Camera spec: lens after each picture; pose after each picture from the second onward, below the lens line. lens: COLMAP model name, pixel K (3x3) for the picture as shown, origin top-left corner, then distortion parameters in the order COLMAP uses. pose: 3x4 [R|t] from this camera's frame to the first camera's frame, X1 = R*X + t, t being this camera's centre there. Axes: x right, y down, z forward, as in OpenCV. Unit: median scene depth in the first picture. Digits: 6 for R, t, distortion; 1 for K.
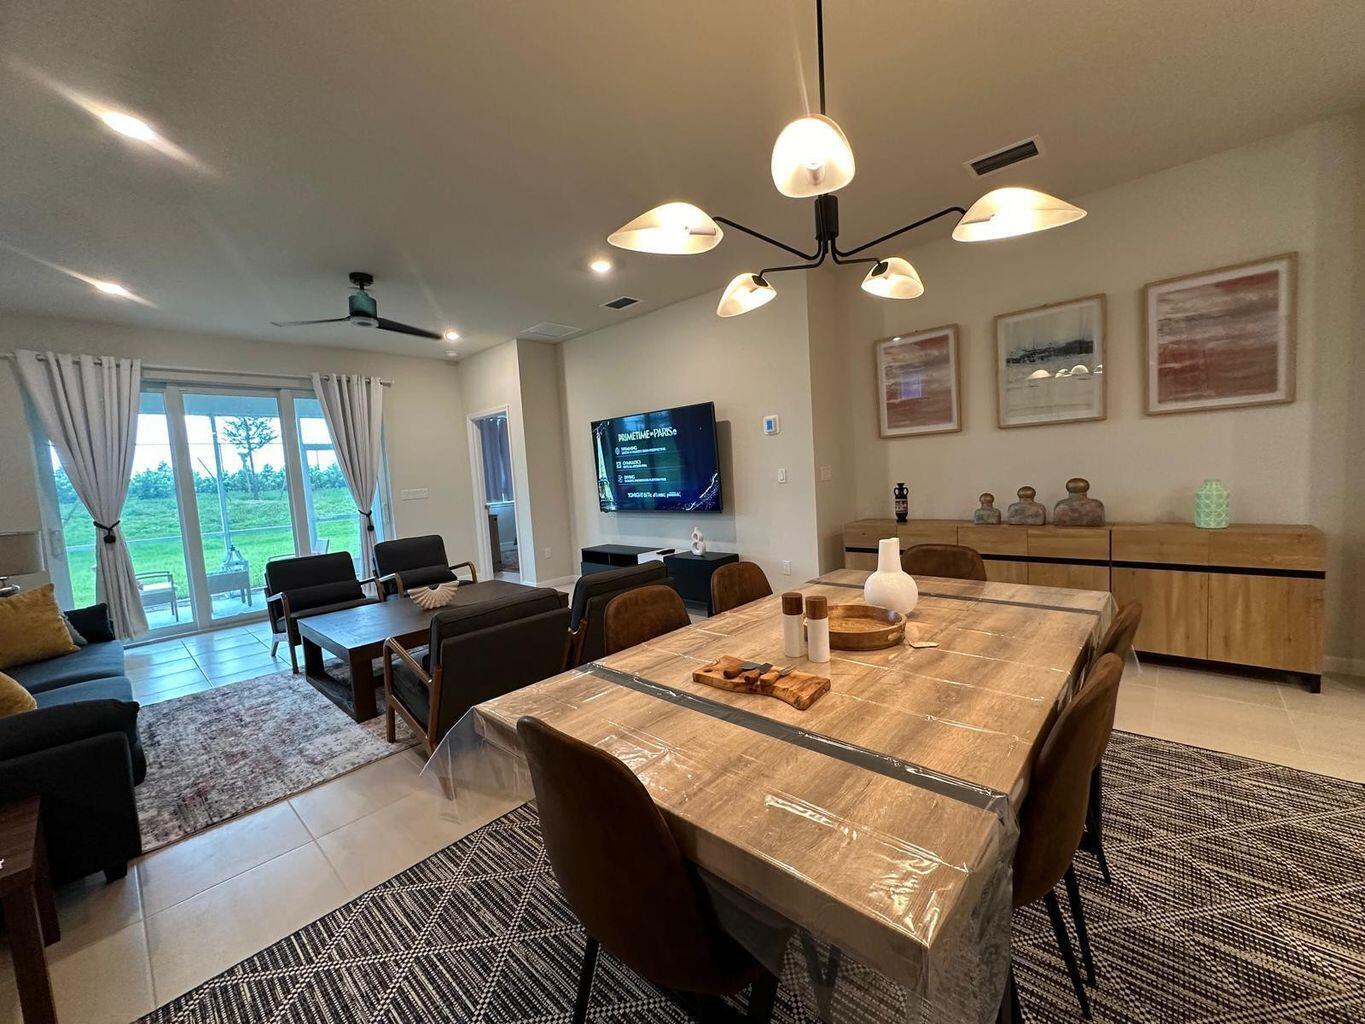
lens RADIAL K [[543.3, 0, 686.2], [0, 543.3, 508.9], [0, 0, 1]] dist [-0.002720, -0.000500]
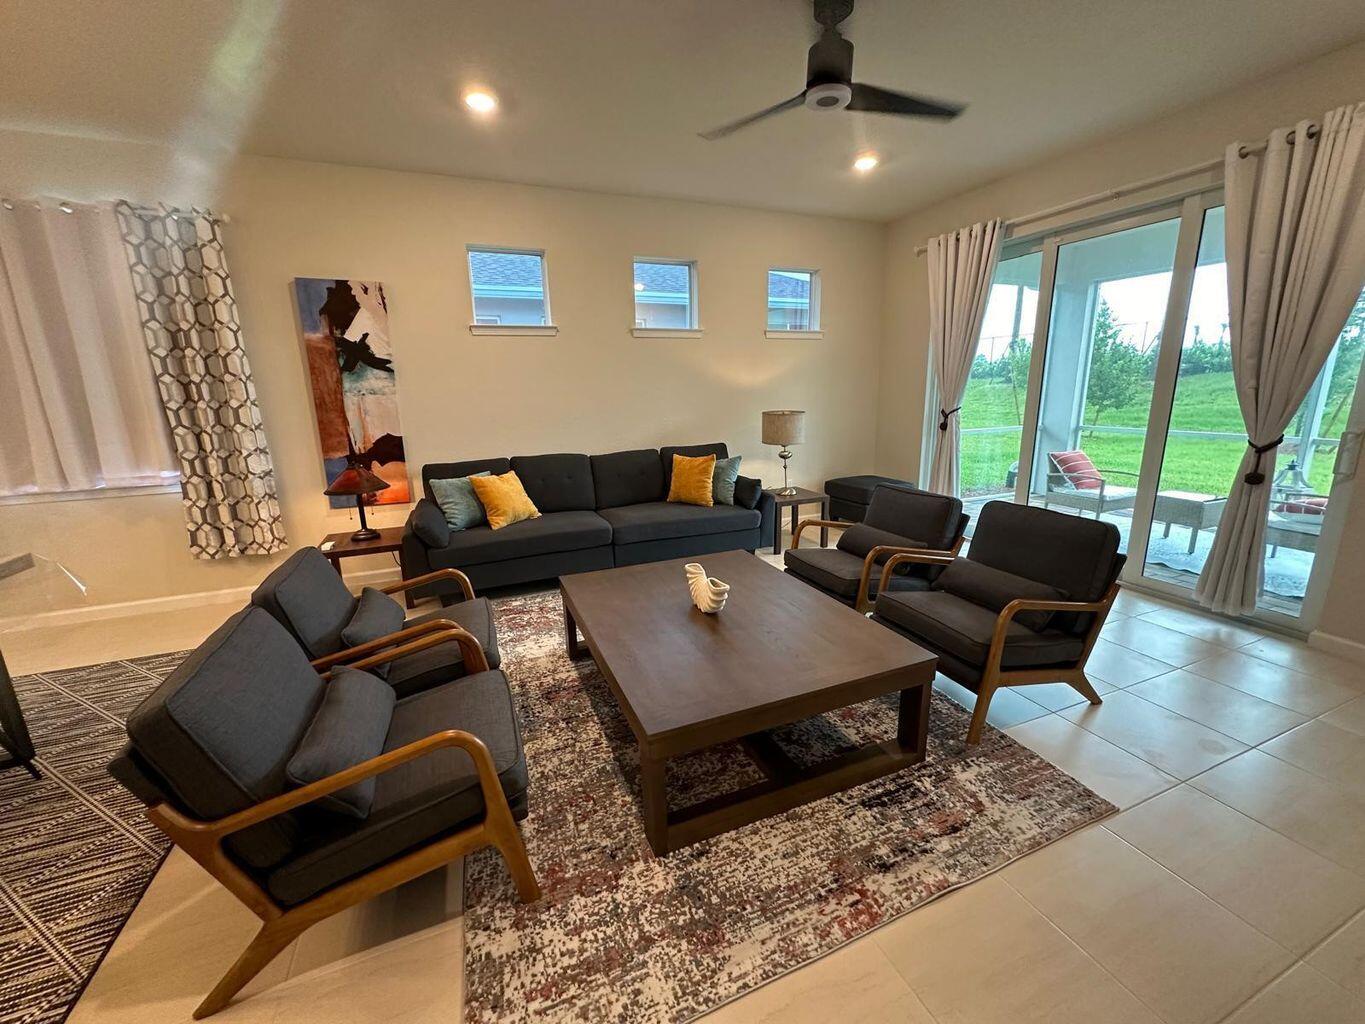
lens RADIAL K [[543.3, 0, 678.0], [0, 543.3, 512.8], [0, 0, 1]] dist [-0.002720, -0.000500]
pose [[-0.427785, 0.275739, -0.860795, 0.077811], [-0.020009, 0.949211, 0.314005, -0.146161], [0.903659, 0.151550, -0.400541, 1.468589]]
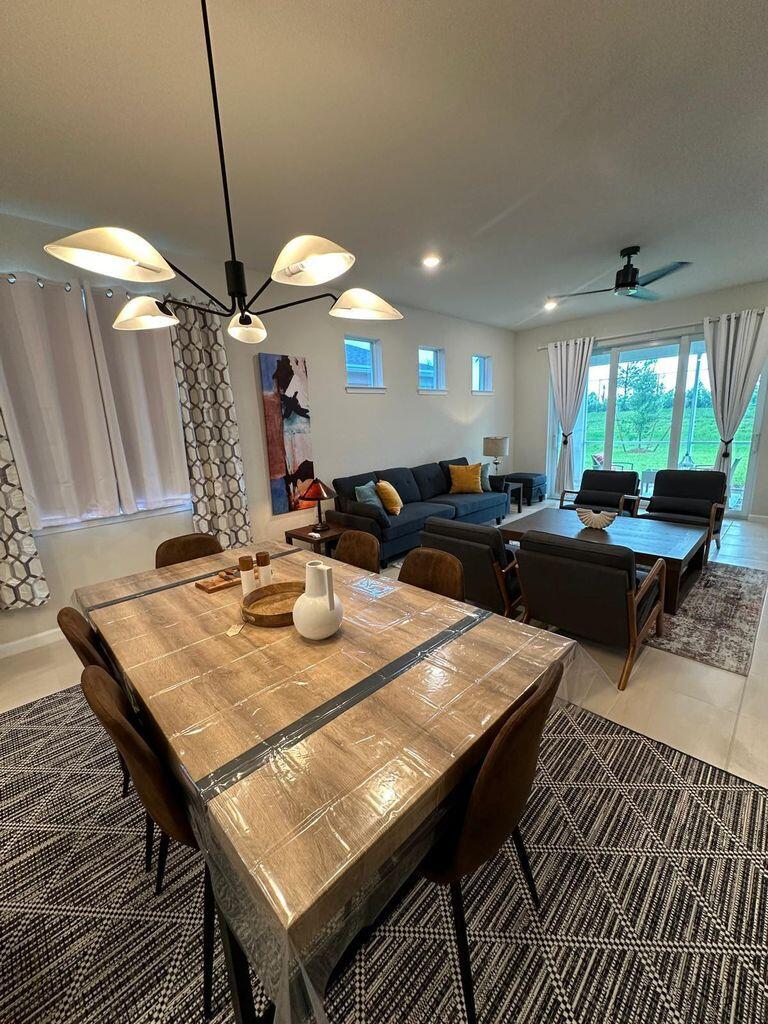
lens RADIAL K [[407.6, 0, 381.3], [0, 407.6, 514.2], [0, 0, 1]] dist [-0.002720, -0.000500]
pose [[-0.051958, 0.284660, -0.957220, 0.592215], [-0.028533, 0.957700, 0.286351, -0.137999], [0.998242, 0.042190, -0.041638, 0.647636]]
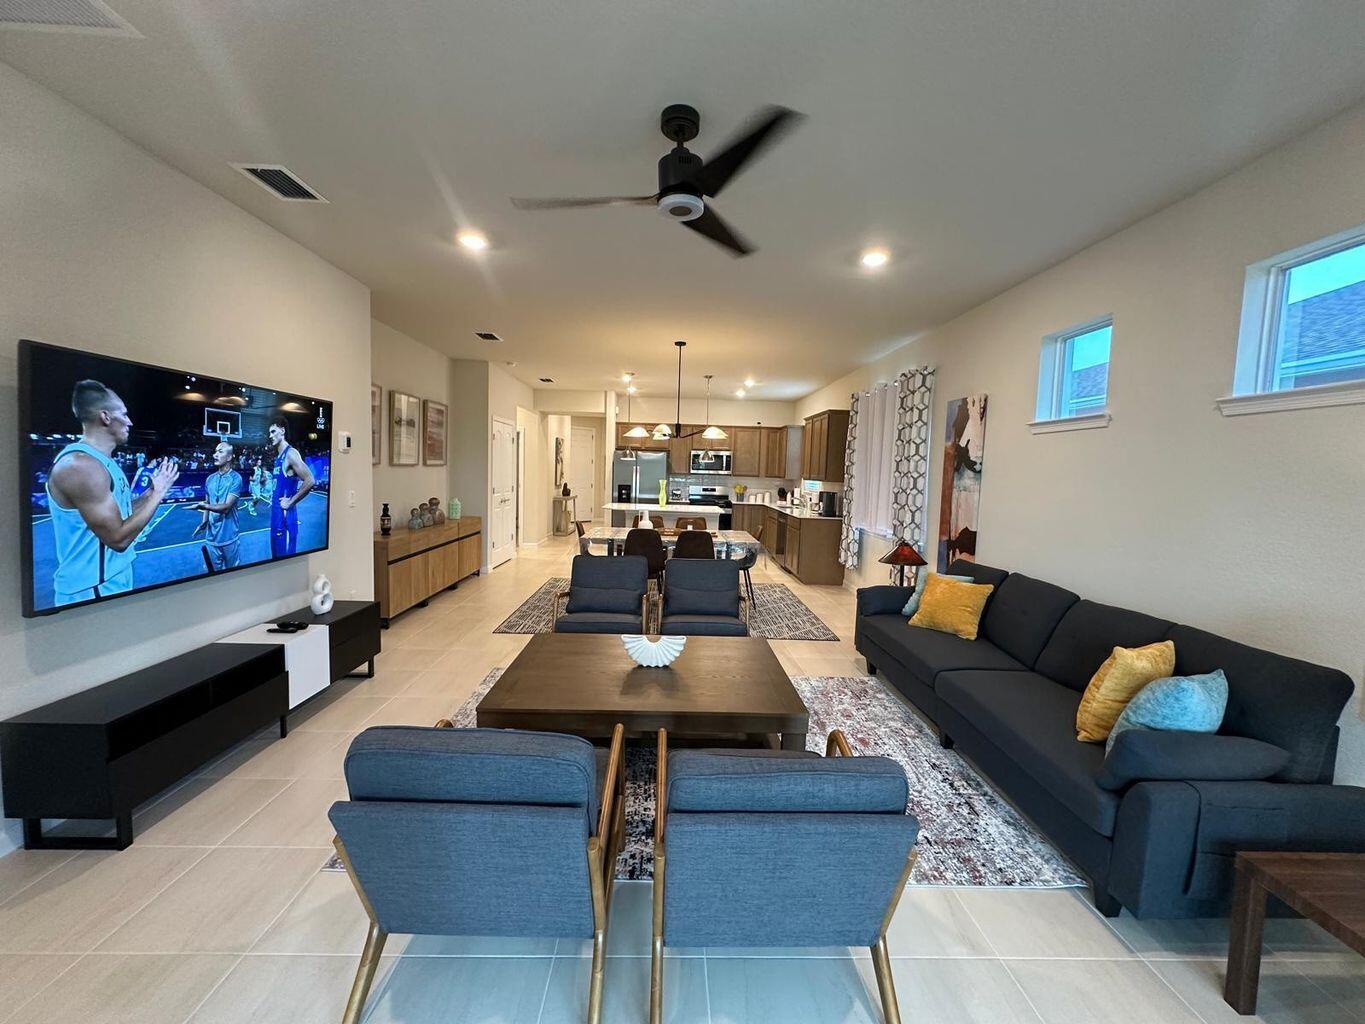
lens RADIAL K [[543.3, 0, 679.0], [0, 543.3, 508.7], [0, 0, 1]] dist [-0.002720, -0.000500]
pose [[-0.694768, -0.008170, 0.719188, -1.254379], [0.068976, 0.994570, 0.077933, -0.115864], [-0.715919, 0.103752, -0.690431, 1.801889]]
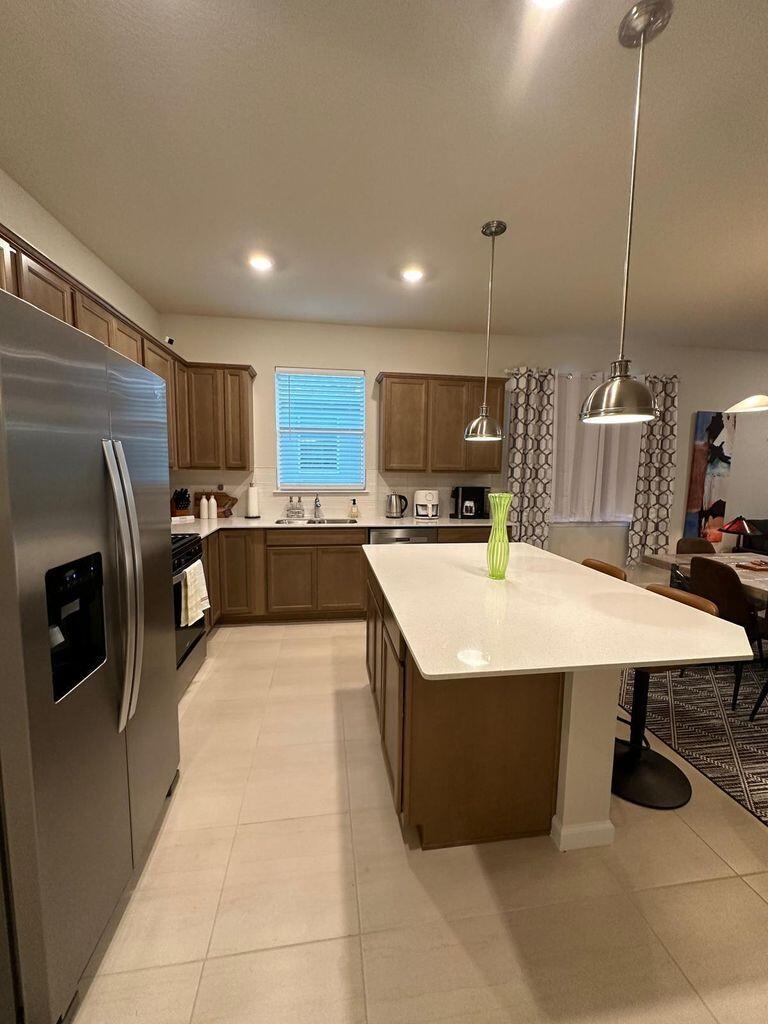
lens RADIAL K [[407.6, 0, 382.4], [0, 407.6, 511.5], [0, 0, 1]] dist [-0.002720, -0.000500]
pose [[-0.631006, 0.138902, -0.763242, 1.271572], [-0.033701, 0.978004, 0.205848, -0.147519], [0.775046, 0.155613, -0.612445, 0.284976]]
